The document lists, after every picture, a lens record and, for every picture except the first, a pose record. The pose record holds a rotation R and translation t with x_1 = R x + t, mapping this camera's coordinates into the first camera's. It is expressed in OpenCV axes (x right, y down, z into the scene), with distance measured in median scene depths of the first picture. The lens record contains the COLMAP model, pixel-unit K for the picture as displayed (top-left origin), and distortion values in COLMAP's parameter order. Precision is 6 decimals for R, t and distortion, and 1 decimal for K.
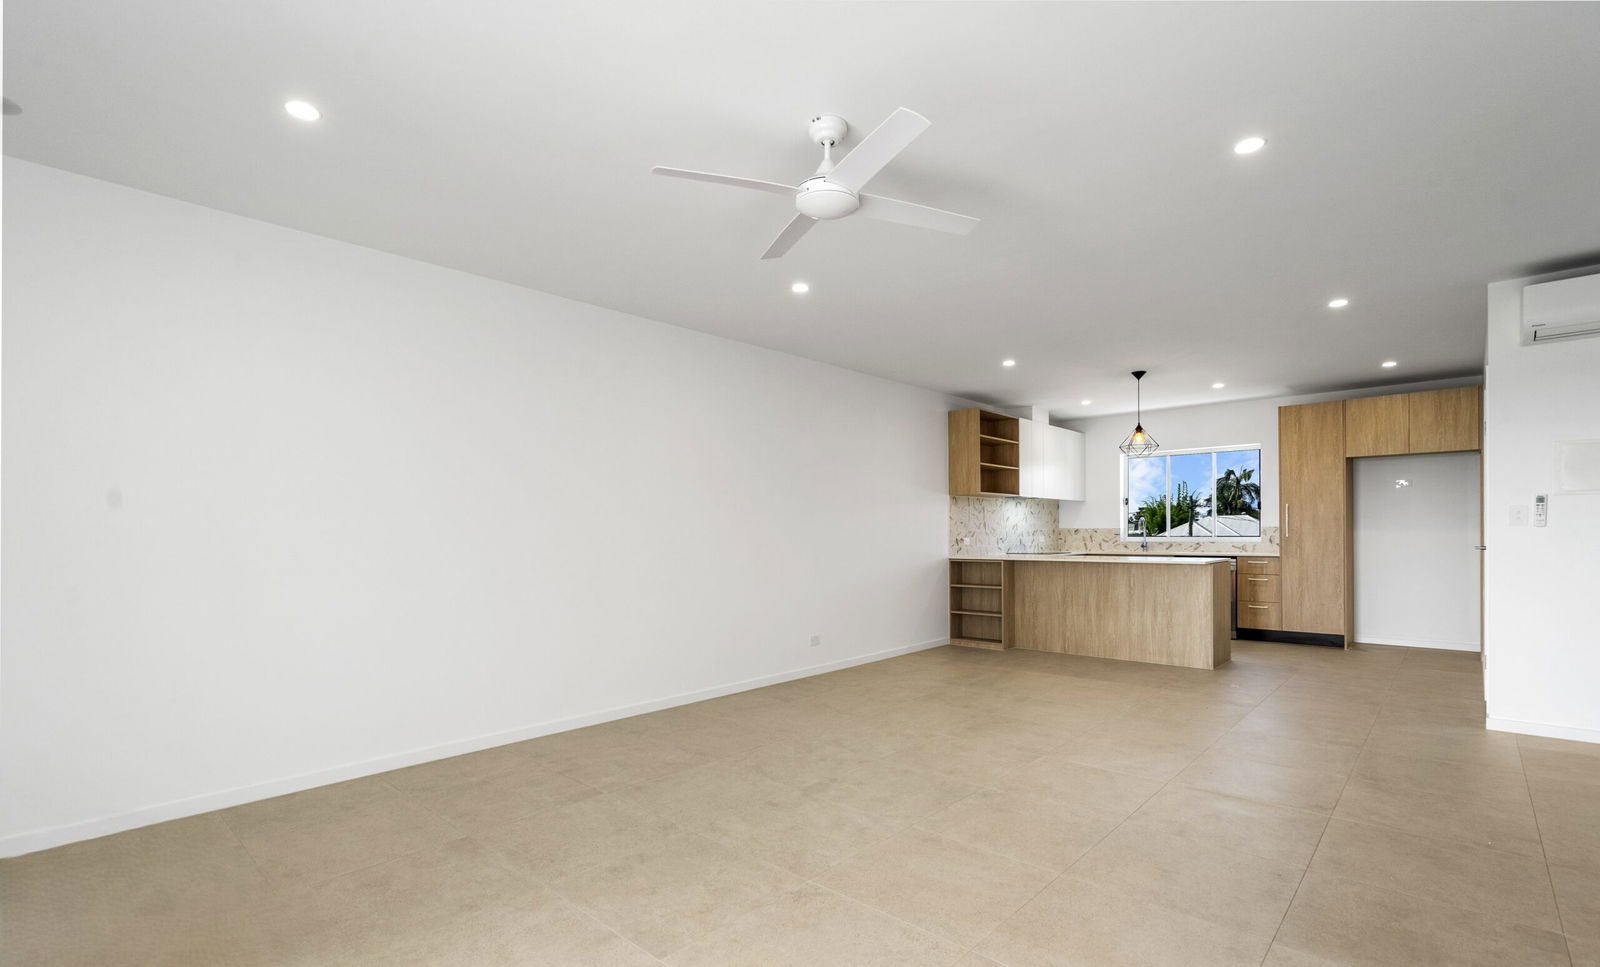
lens RADIAL K [[697.8, 0, 803.5], [0, 697.8, 539.0], [0, 0, 1]] dist [0.000011, -0.000035]
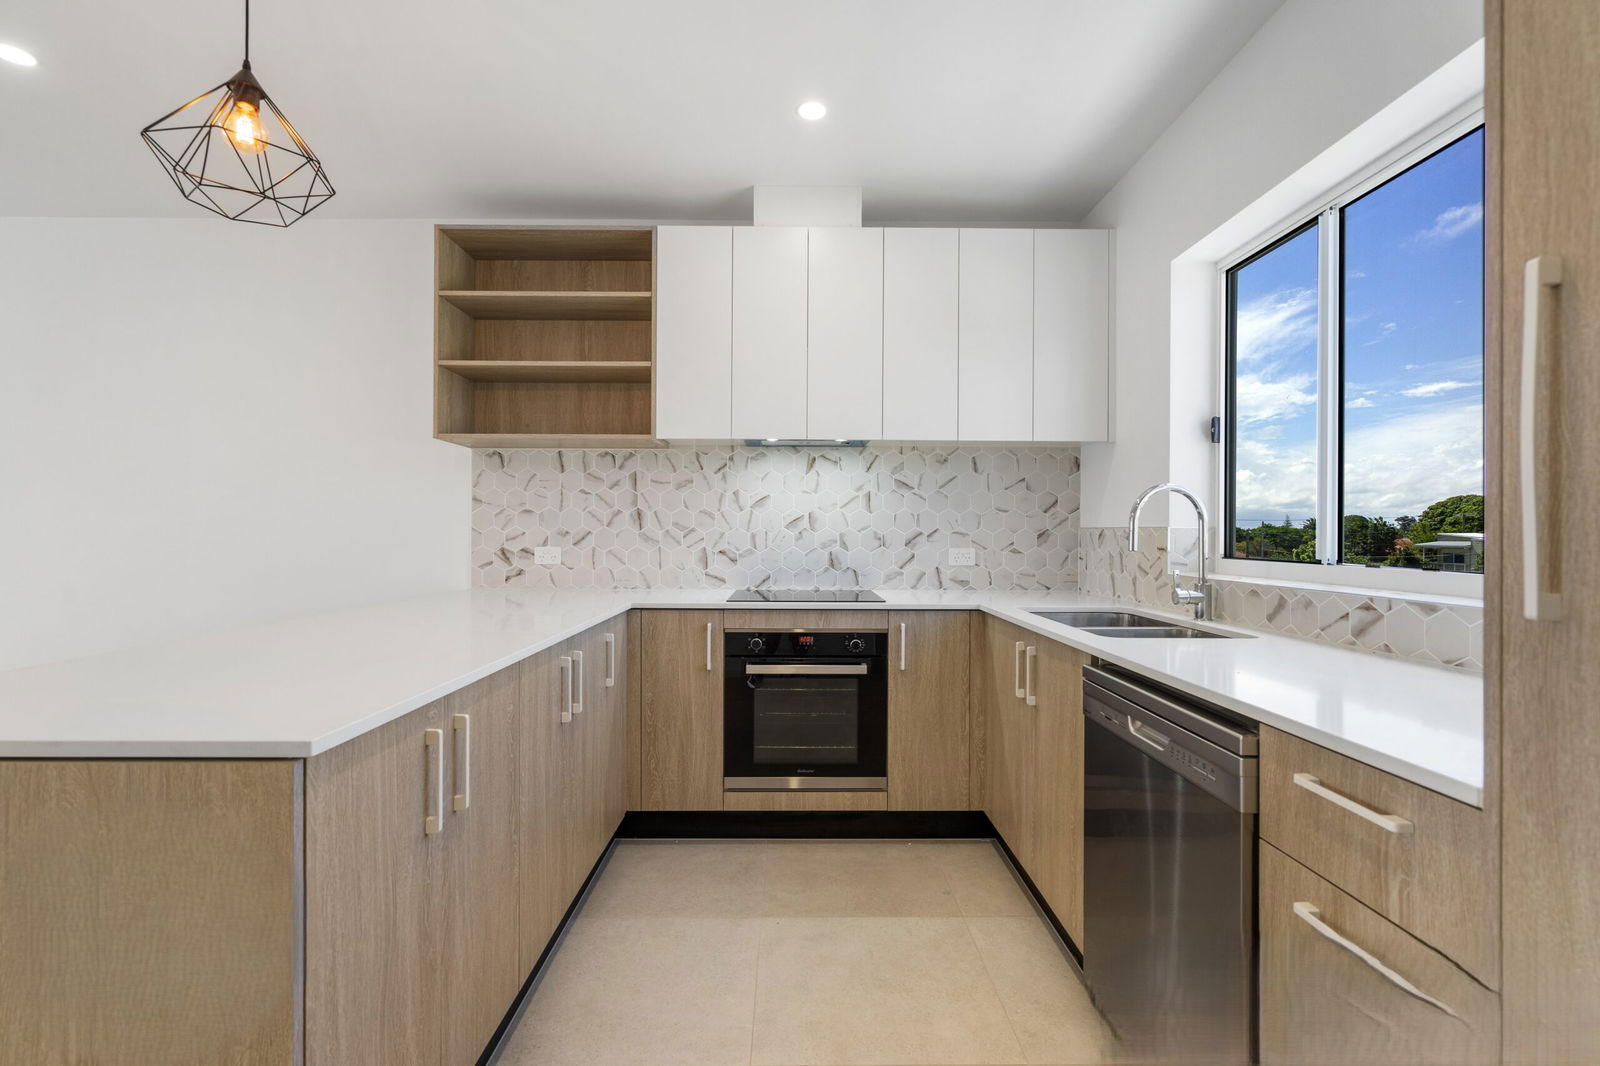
lens RADIAL K [[714.6, 0, 800.0], [0, 714.6, 533.0], [0, 0, 1]] dist [-0.000847, -0.000072]
pose [[0.687986, 0.008223, -0.725678, 0.584154], [-0.017121, 0.999841, -0.004902, -0.009662], [0.725522, 0.015797, 0.688017, 0.730710]]
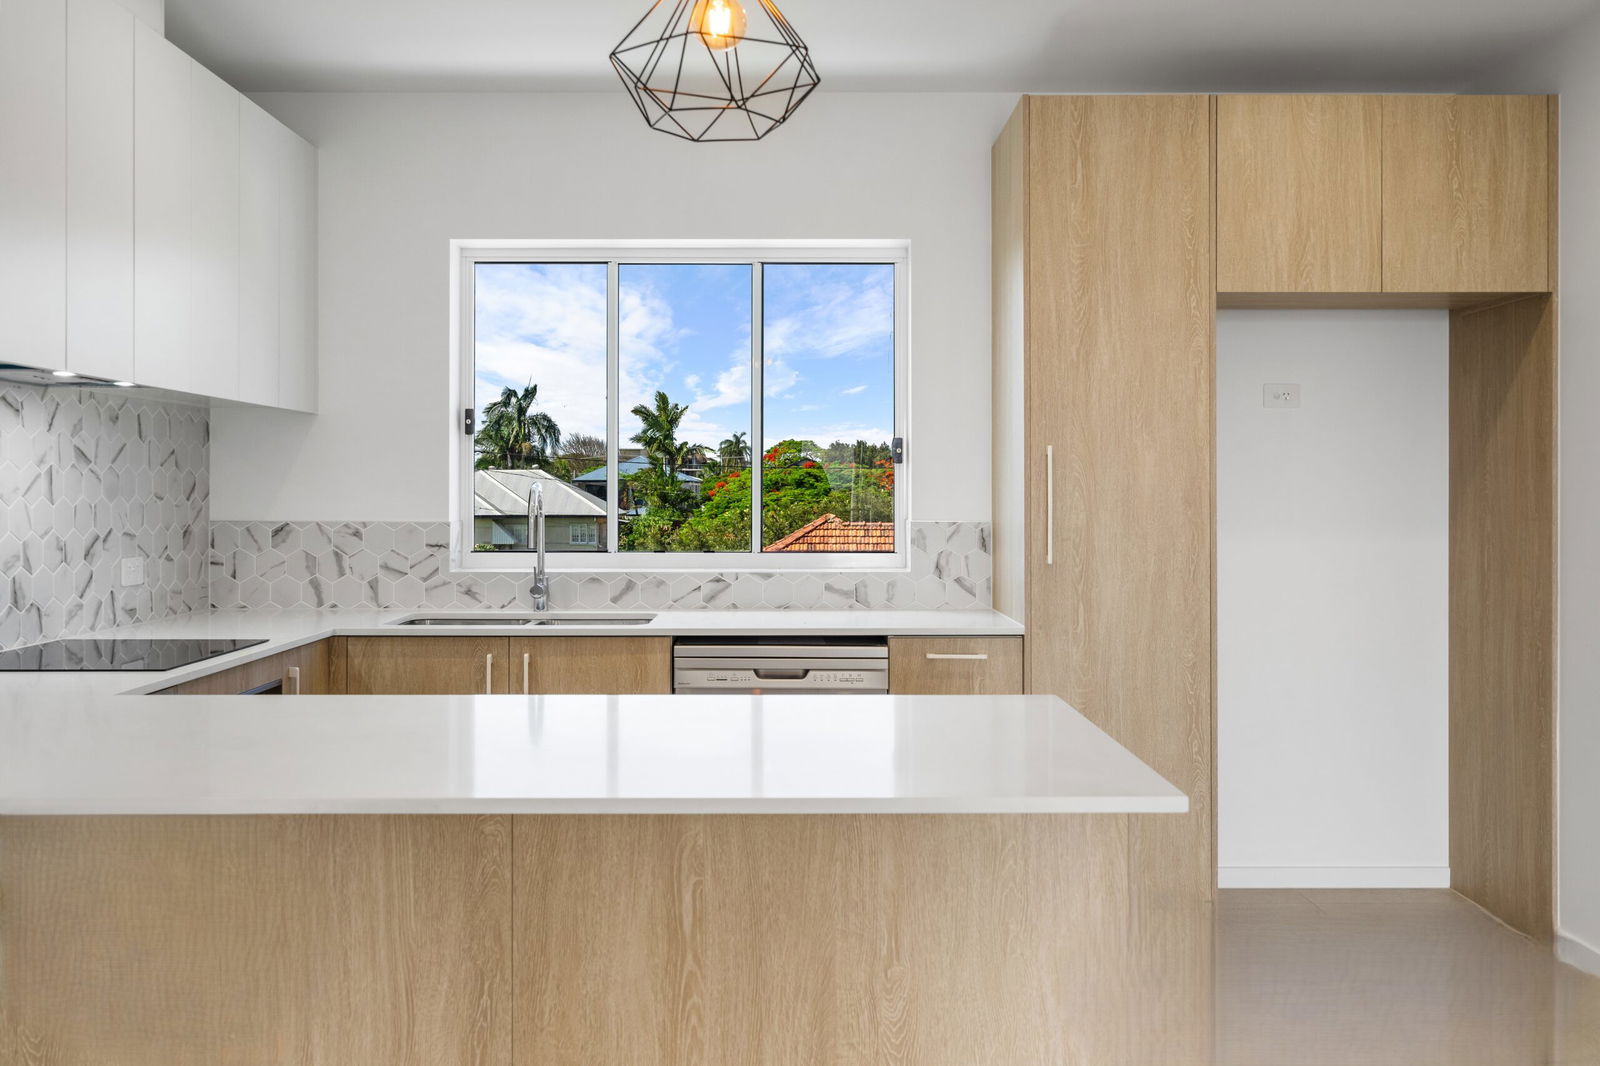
lens RADIAL K [[1384.6, 0, 805.0], [0, 1384.6, 484.3], [0, 0, 1]] dist [0.014654, 0.008957]
pose [[0.722927, 0.010992, 0.690837, 0.199630], [0.002014, 0.999836, -0.018016, -0.021035], [-0.690922, 0.014416, 0.722786, 0.556224]]
